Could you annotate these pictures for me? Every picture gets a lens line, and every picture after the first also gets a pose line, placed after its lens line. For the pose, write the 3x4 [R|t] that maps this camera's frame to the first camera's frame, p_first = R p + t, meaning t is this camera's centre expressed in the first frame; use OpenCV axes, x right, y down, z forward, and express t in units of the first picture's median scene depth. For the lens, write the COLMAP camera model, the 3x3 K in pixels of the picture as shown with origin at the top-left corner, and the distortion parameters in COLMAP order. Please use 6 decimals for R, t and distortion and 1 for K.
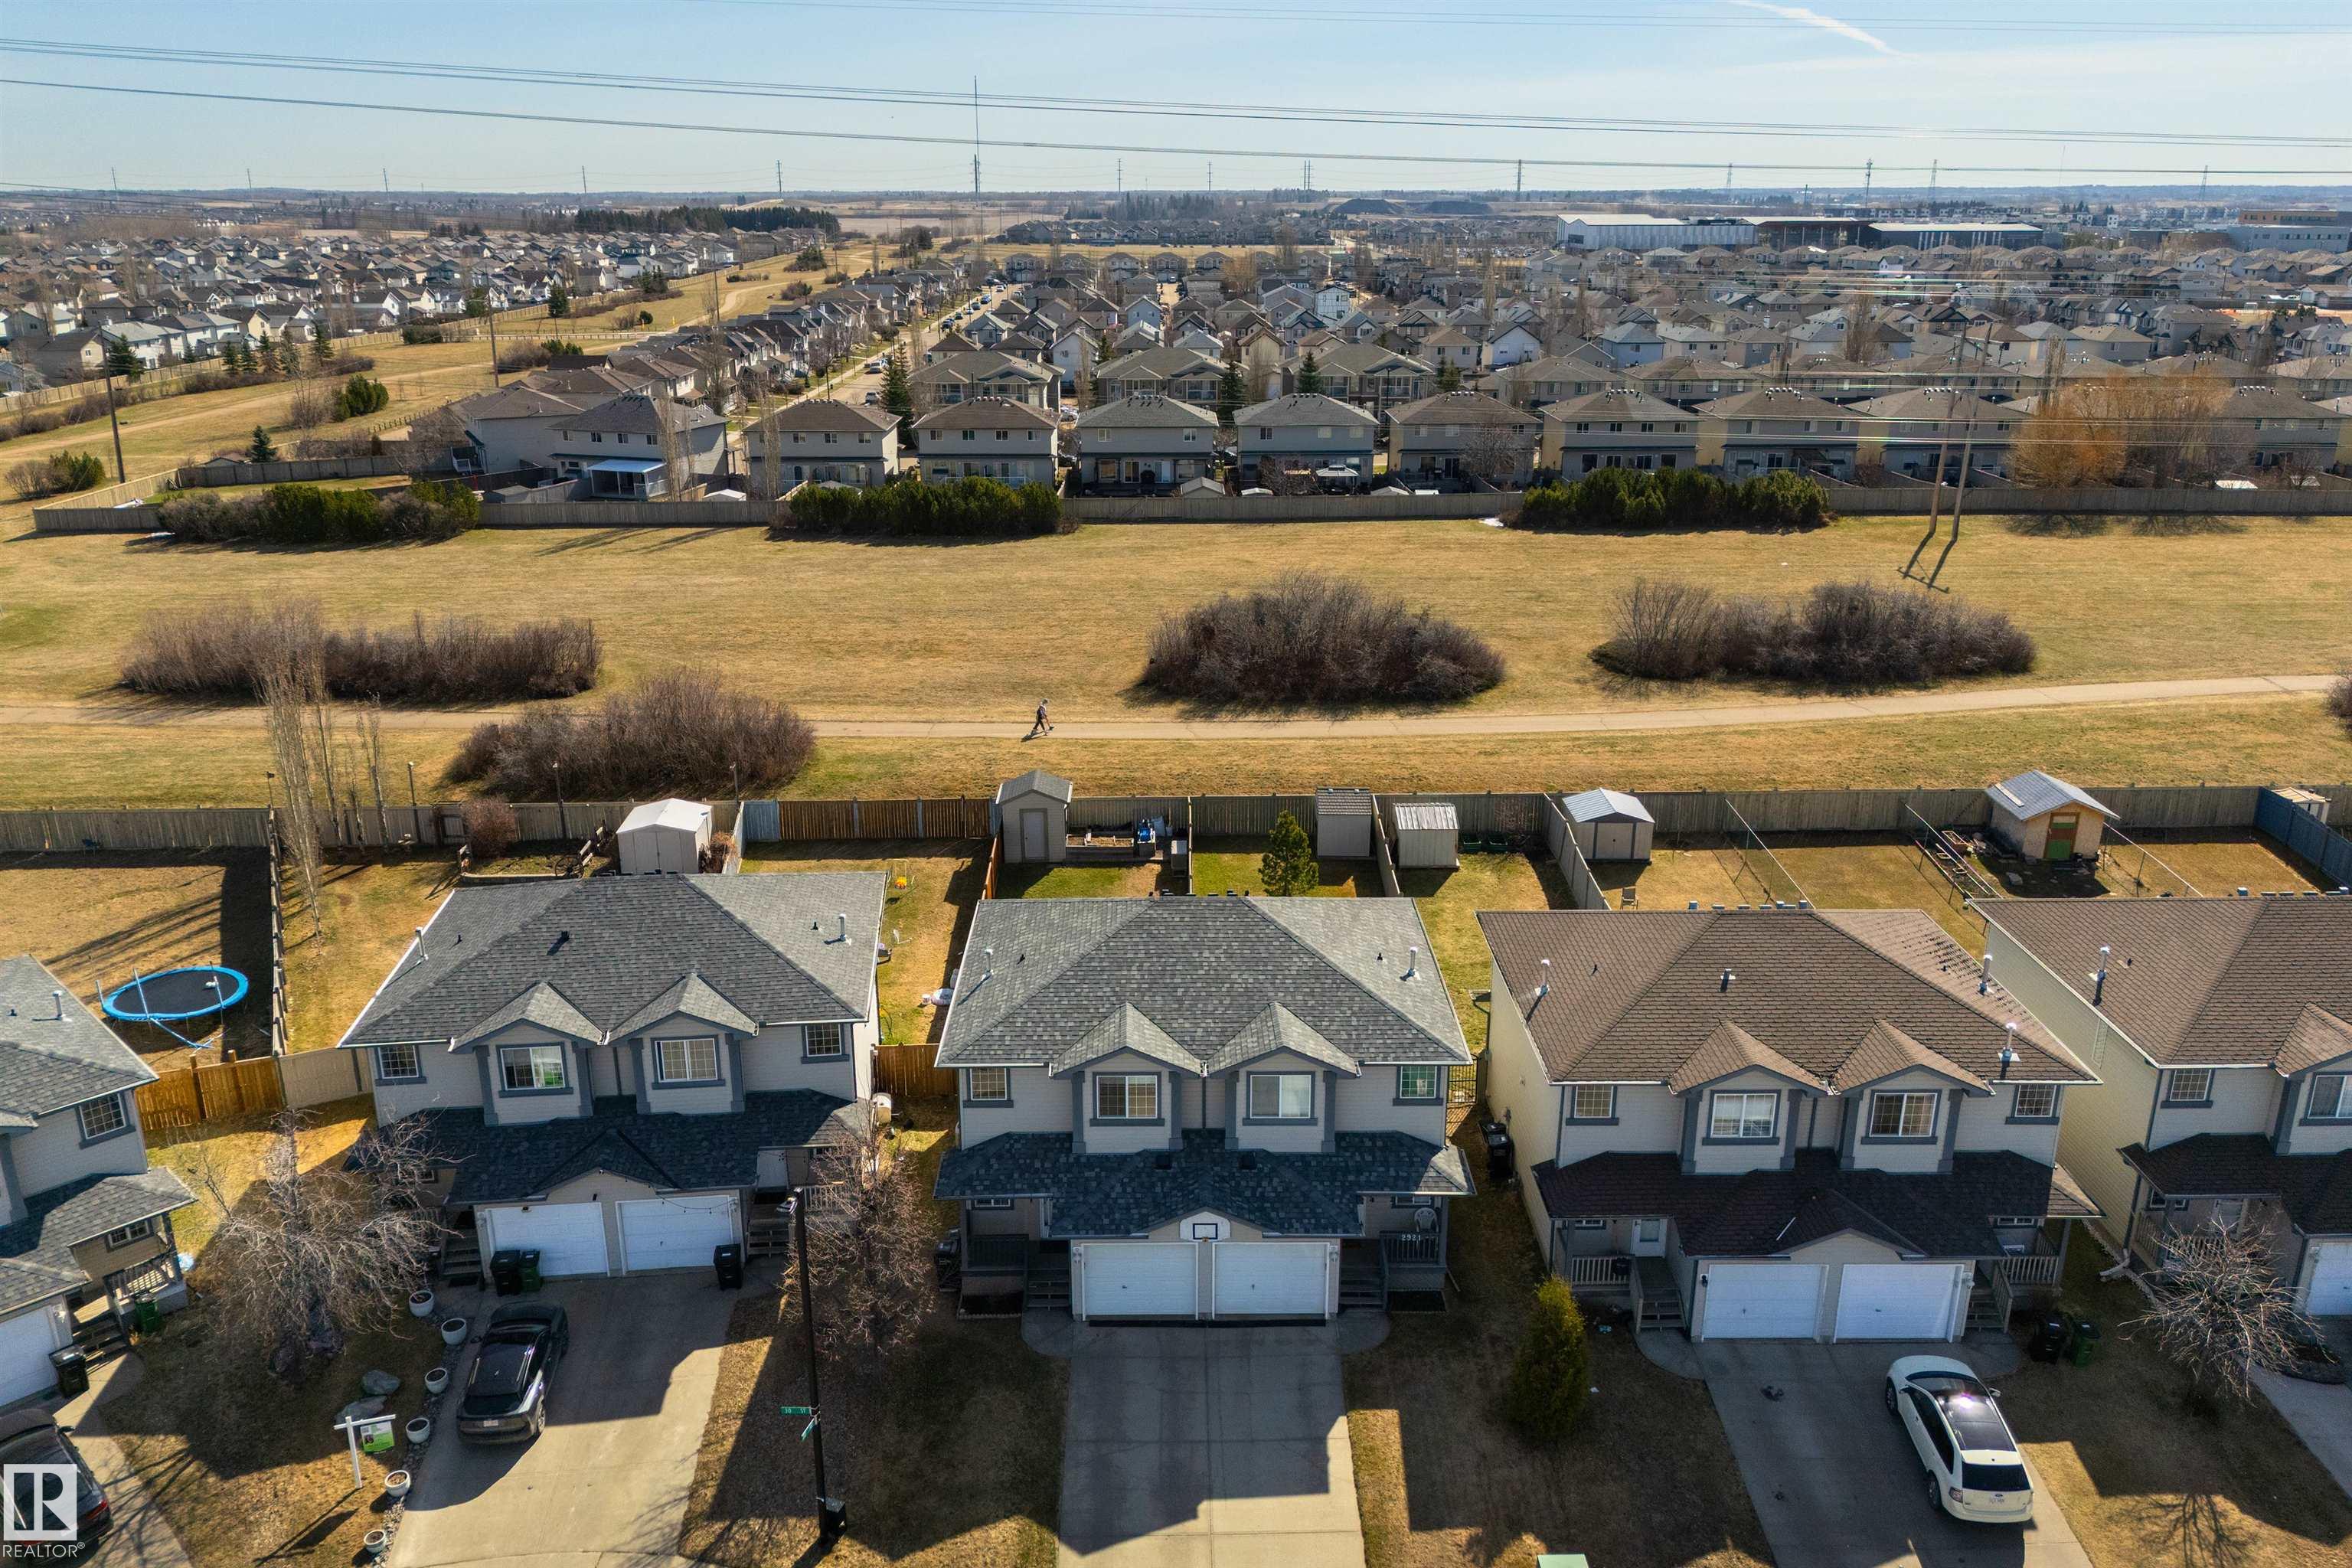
lens RADIAL K [[1764.4, 0, 1169.2], [0, 1764.4, 791.3], [0, 0, 1]] dist [0.057449, -0.106405]
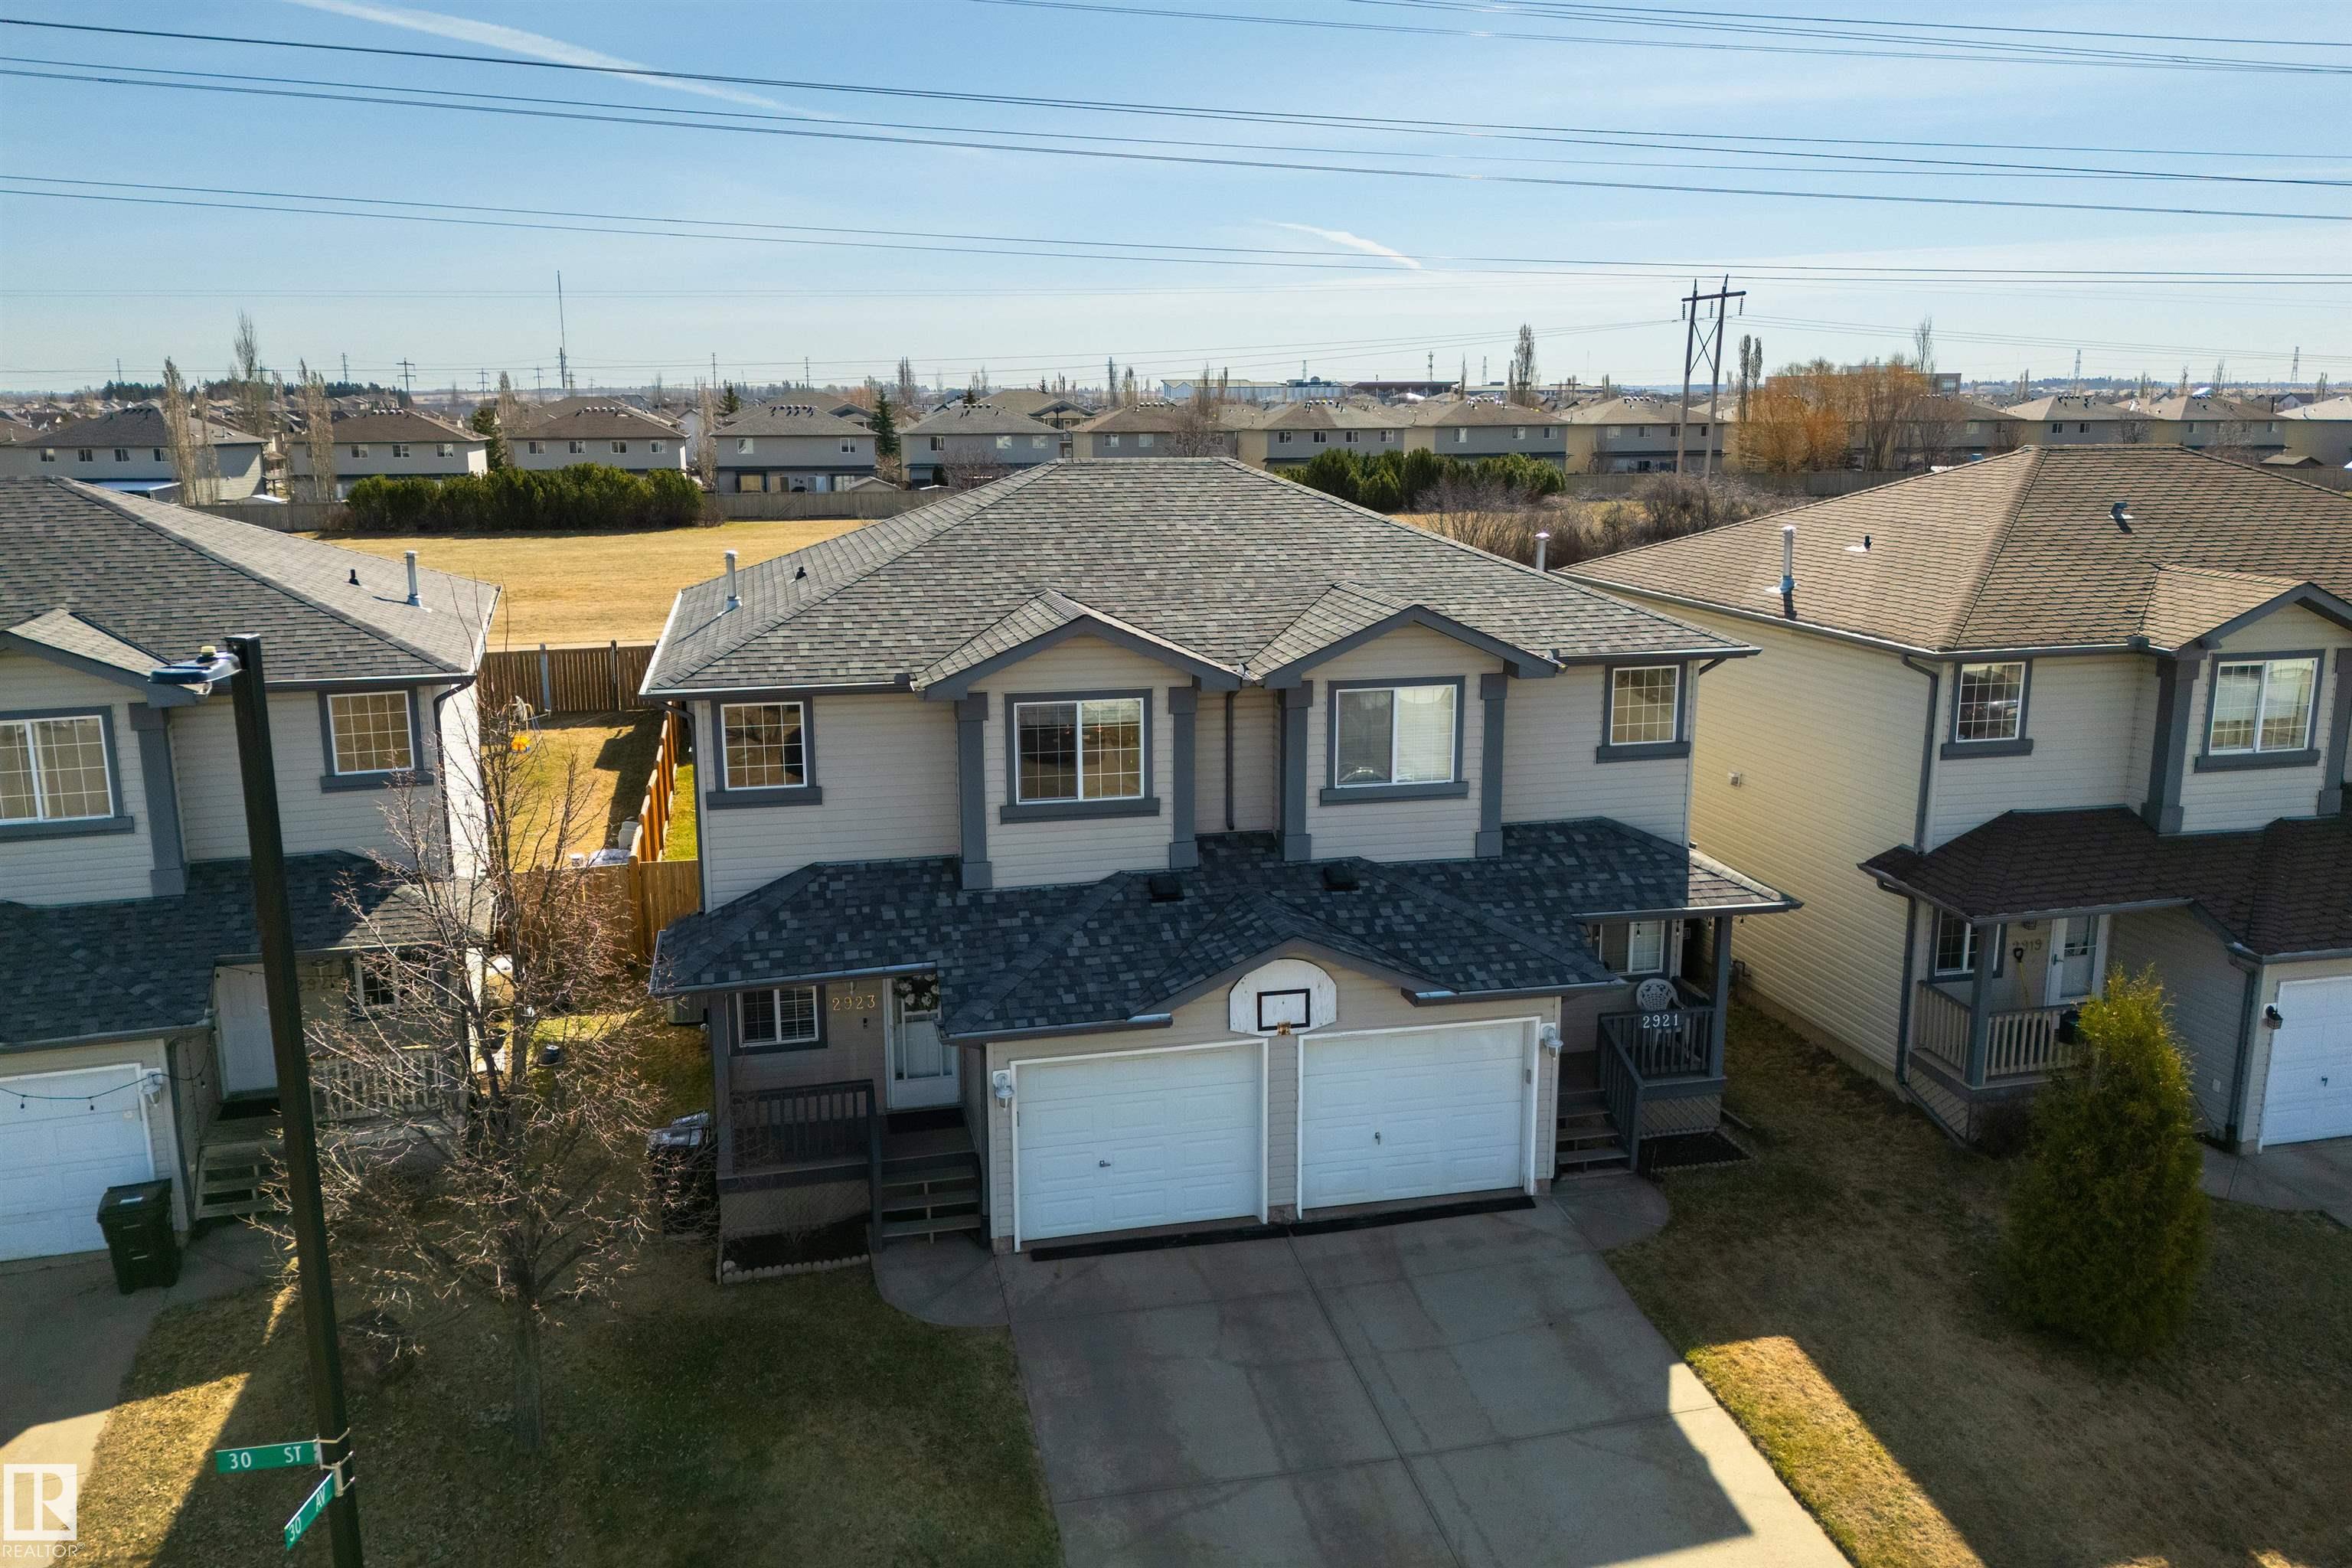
lens RADIAL K [[1760.3, 0, 1168.4], [0, 1760.3, 781.0], [0, 0, 1]] dist [0.058340, -0.096100]
pose [[0.975895, -0.045238, 0.213500, -0.061789], [0.069303, 0.991883, -0.106609, 0.143405], [-0.206944, 0.118836, 0.971109, 0.341178]]
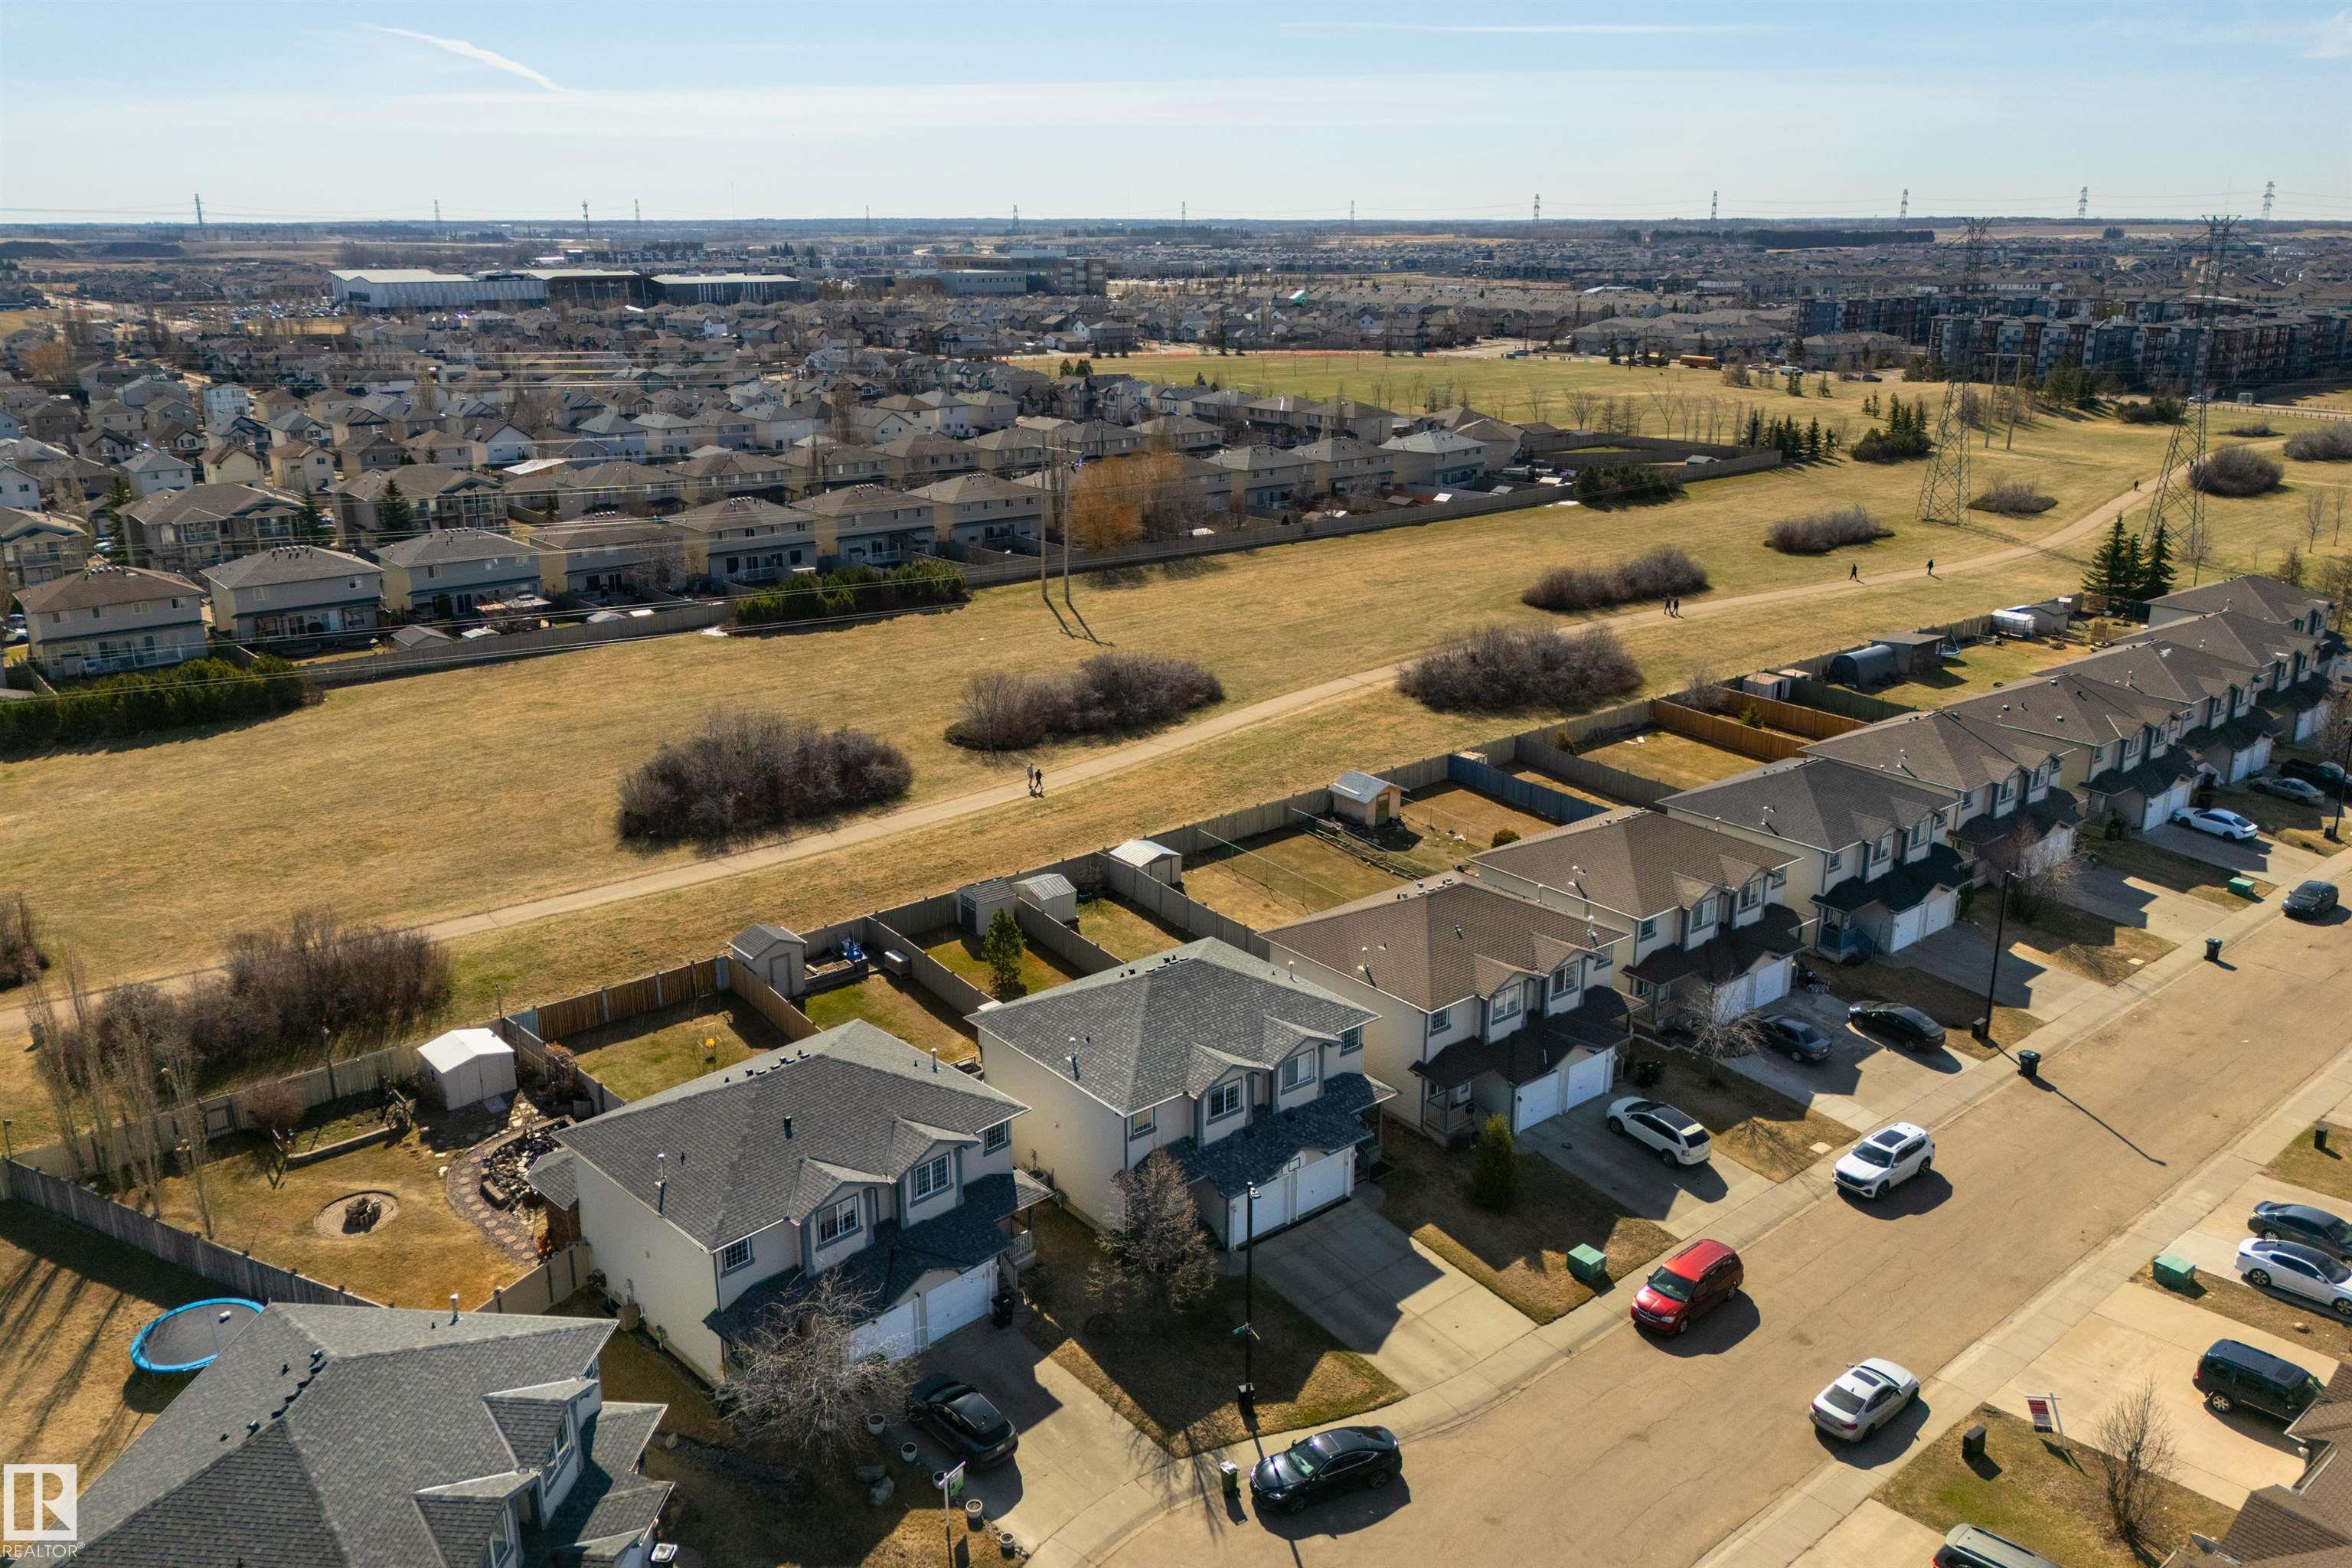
lens RADIAL K [[1764.4, 0, 1169.2], [0, 1764.4, 791.3], [0, 0, 1]] dist [0.057449, -0.106405]
pose [[0.777417, -0.191829, 0.599020, -0.571393], [0.200509, 0.978254, 0.053051, -0.109850], [-0.596171, 0.078866, 0.798975, -0.129804]]
